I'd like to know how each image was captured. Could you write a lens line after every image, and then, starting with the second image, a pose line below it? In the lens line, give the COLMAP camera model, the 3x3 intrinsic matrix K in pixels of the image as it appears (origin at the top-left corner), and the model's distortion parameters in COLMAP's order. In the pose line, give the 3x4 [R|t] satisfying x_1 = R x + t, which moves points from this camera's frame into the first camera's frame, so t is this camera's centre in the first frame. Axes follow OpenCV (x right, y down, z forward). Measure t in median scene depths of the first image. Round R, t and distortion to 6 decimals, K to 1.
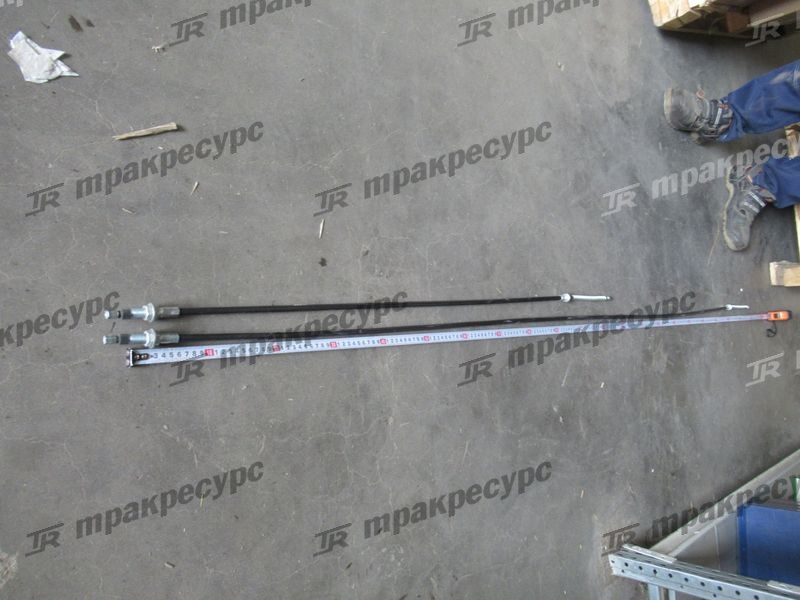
lens RADIAL K [[594.5, 0, 400.0], [0, 594.5, 300.0], [0, 0, 1]] dist [-0.005067, -0.000167]
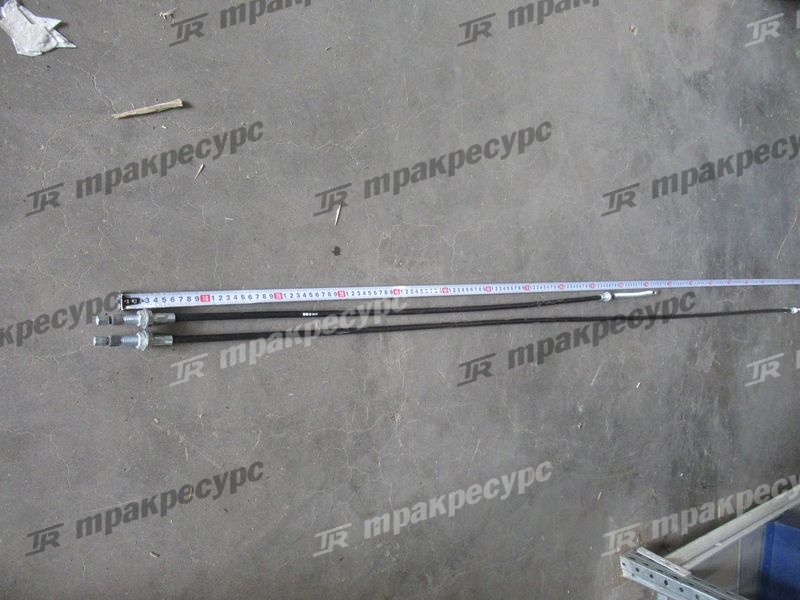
lens RADIAL K [[594.5, 0, 400.0], [0, 594.5, 300.0], [0, 0, 1]] dist [-0.005067, -0.000167]
pose [[0.992081, 0.091035, -0.086531, 0.047148], [-0.080981, 0.990250, 0.113346, -0.082807], [0.096006, -0.105441, 0.989780, 0.056438]]
